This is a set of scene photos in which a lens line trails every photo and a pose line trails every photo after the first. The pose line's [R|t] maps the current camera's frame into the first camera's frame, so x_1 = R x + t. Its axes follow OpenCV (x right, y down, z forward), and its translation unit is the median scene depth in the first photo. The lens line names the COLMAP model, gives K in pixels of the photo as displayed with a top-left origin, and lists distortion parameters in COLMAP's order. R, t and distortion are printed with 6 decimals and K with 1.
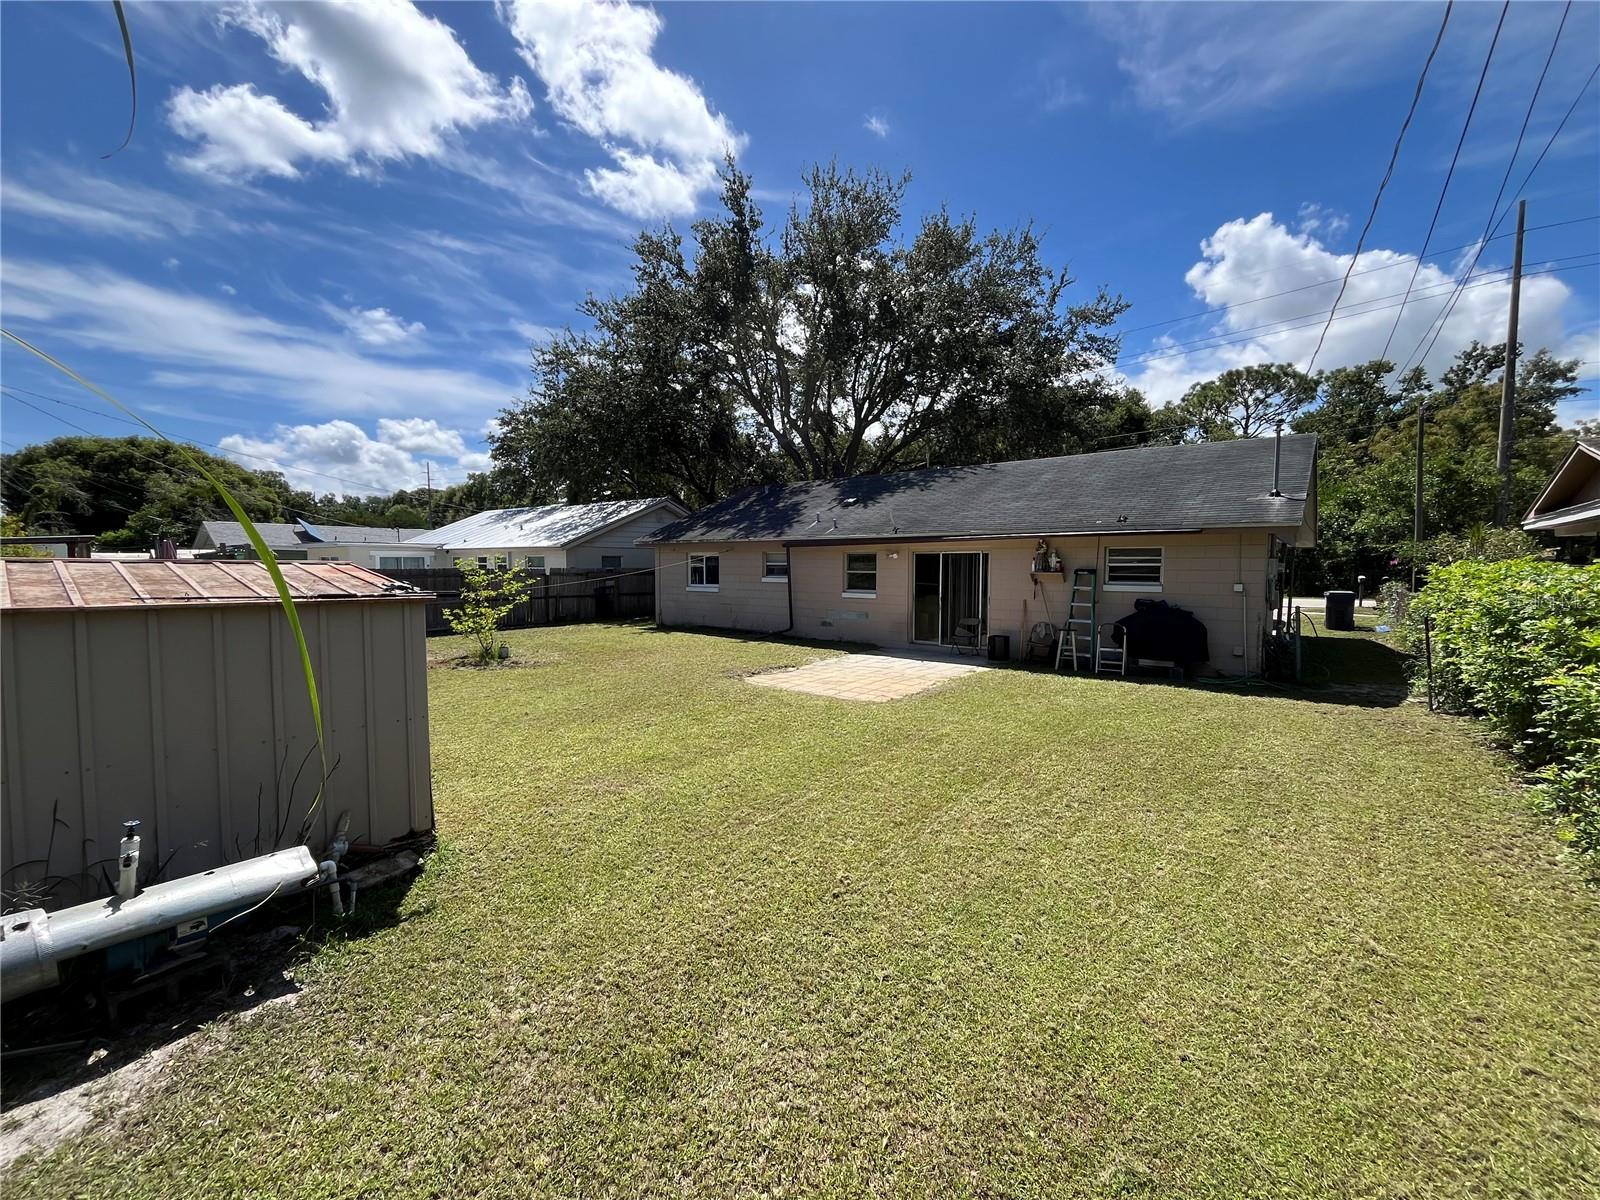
lens RADIAL K [[655.3, 0, 795.9], [0, 655.3, 608.7], [0, 0, 1]] dist [-0.001399, -0.000149]
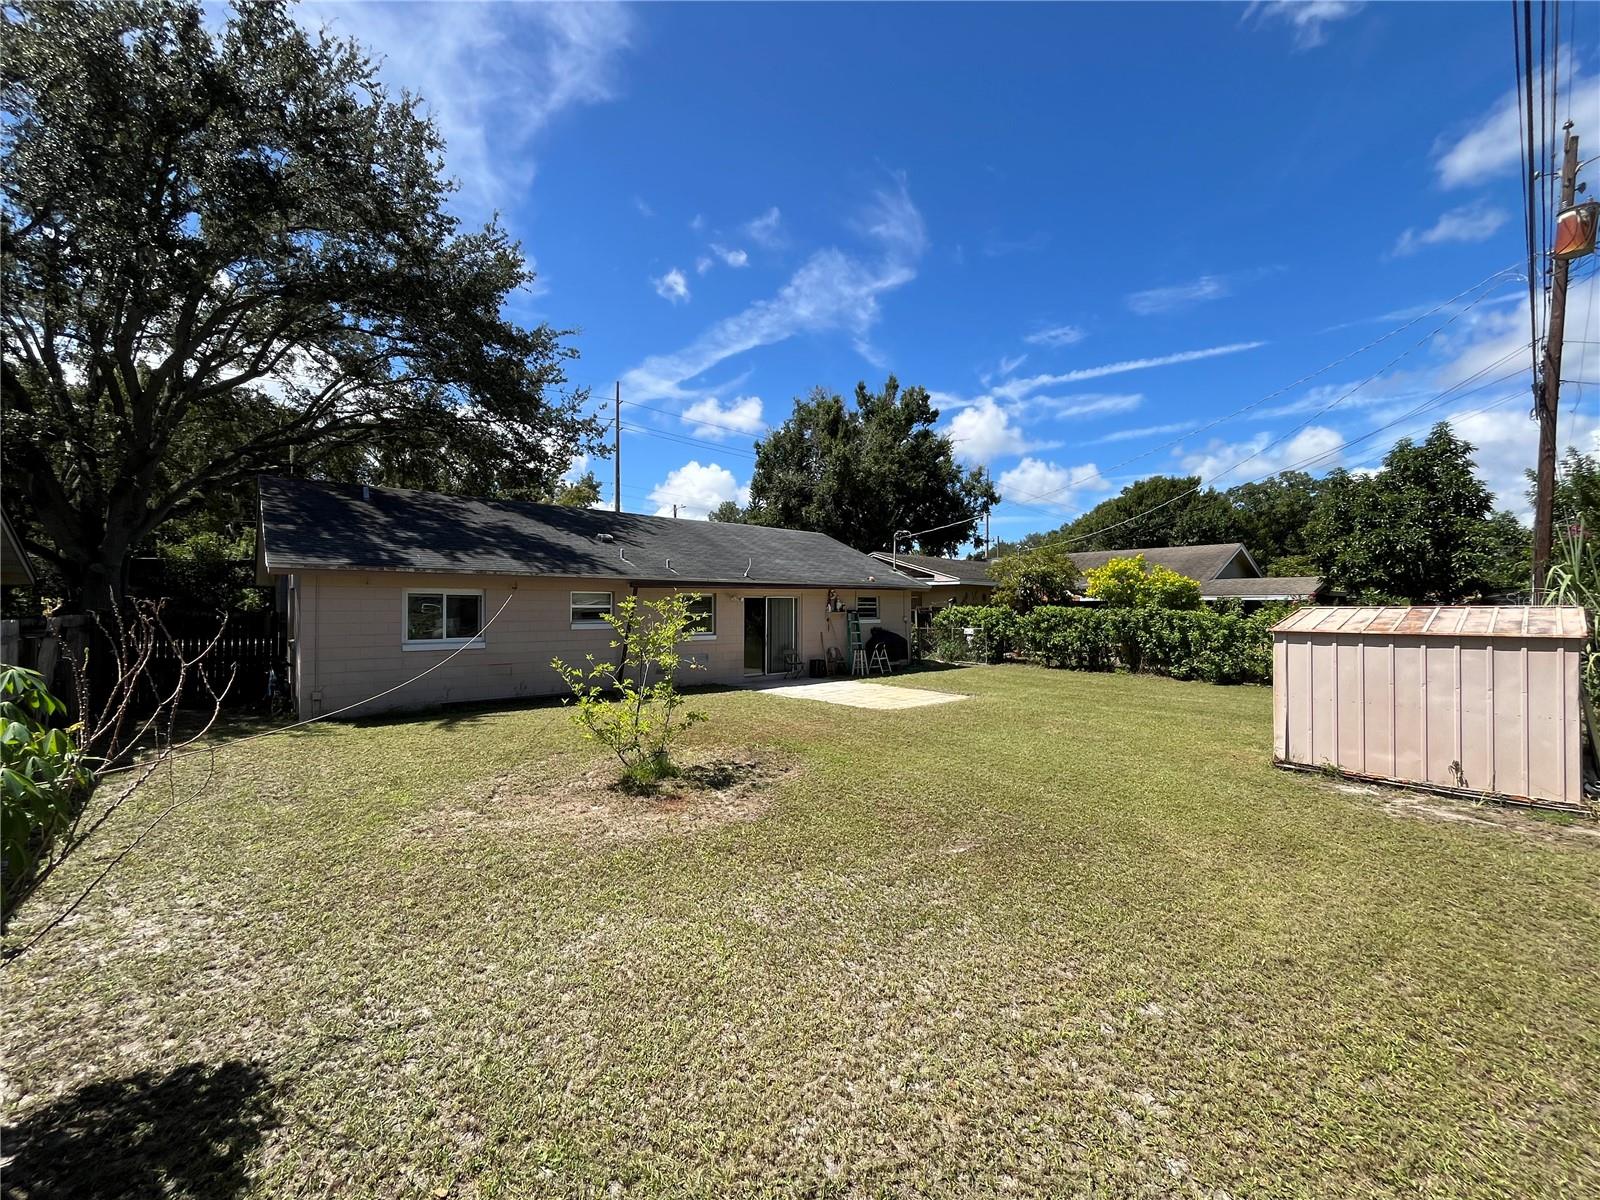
lens RADIAL K [[655.3, 0, 800.9], [0, 655.3, 604.5], [0, 0, 1]] dist [-0.001399, -0.000149]
pose [[0.184337, 0.003911, 0.982855, -1.155509], [0.065109, 0.997747, -0.016181, -0.058504], [-0.980704, 0.066976, 0.183667, 0.867017]]
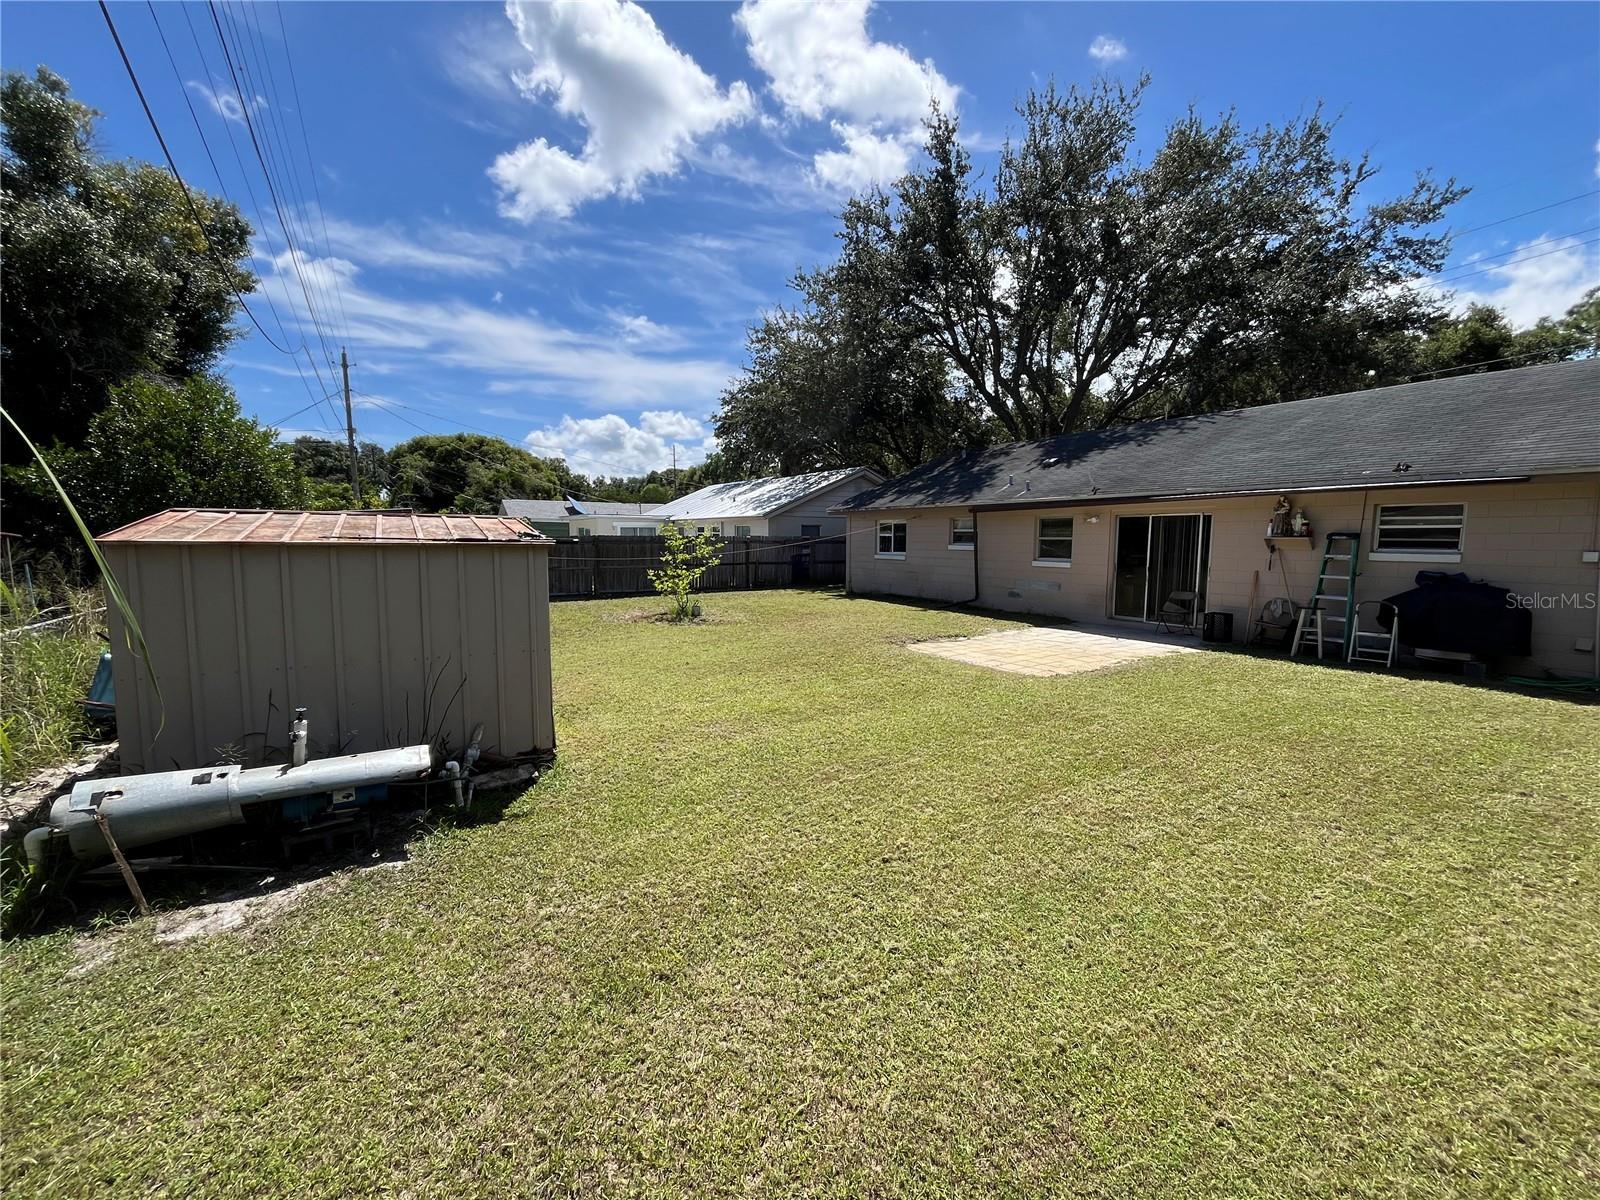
lens RADIAL K [[655.3, 0, 797.0], [0, 655.3, 606.9], [0, 0, 1]] dist [-0.001399, -0.000149]
pose [[0.944920, 0.035578, -0.325363, 0.078950], [-0.023437, 0.998878, 0.041159, 0.012973], [0.326462, -0.031267, 0.944693, 0.027887]]
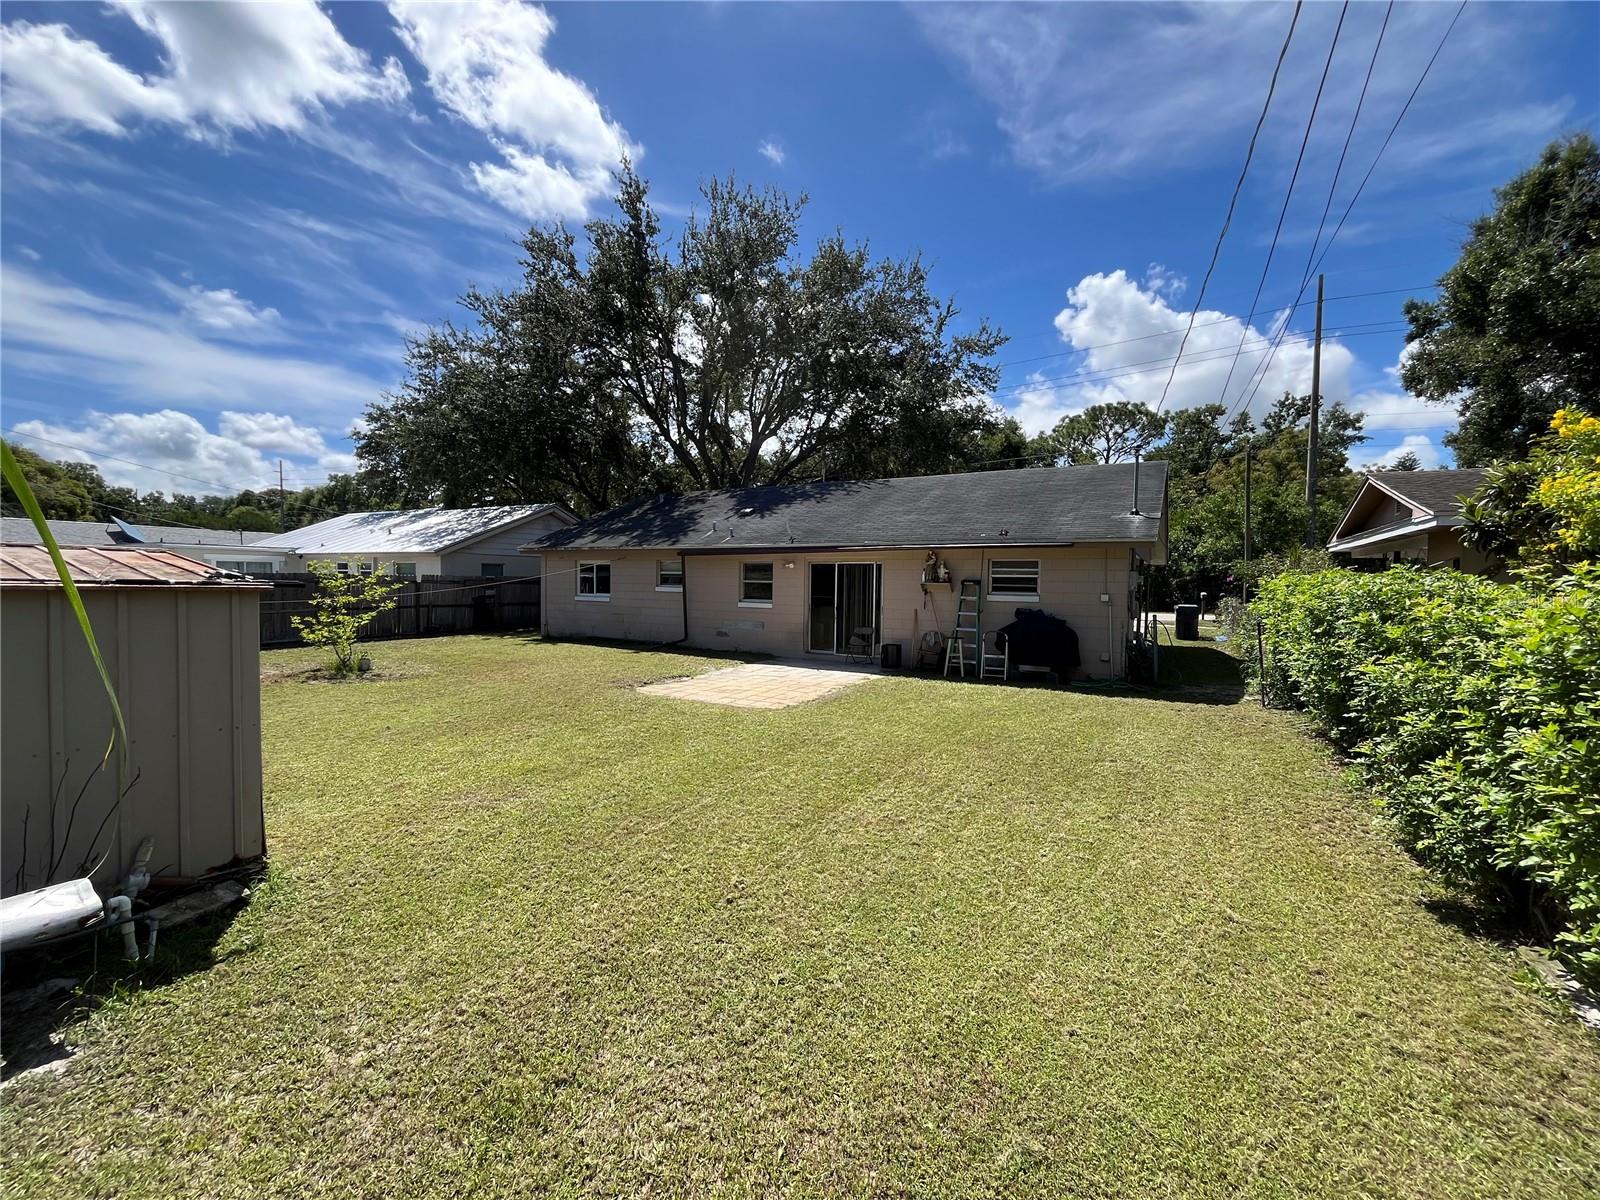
lens RADIAL K [[655.3, 0, 796.3], [0, 655.3, 608.3], [0, 0, 1]] dist [-0.001399, -0.000149]
pose [[0.987505, 0.005329, 0.157496, 0.001250], [-0.001502, 0.999701, -0.024412, 0.011547], [-0.157579, 0.023871, 0.987218, 0.010386]]
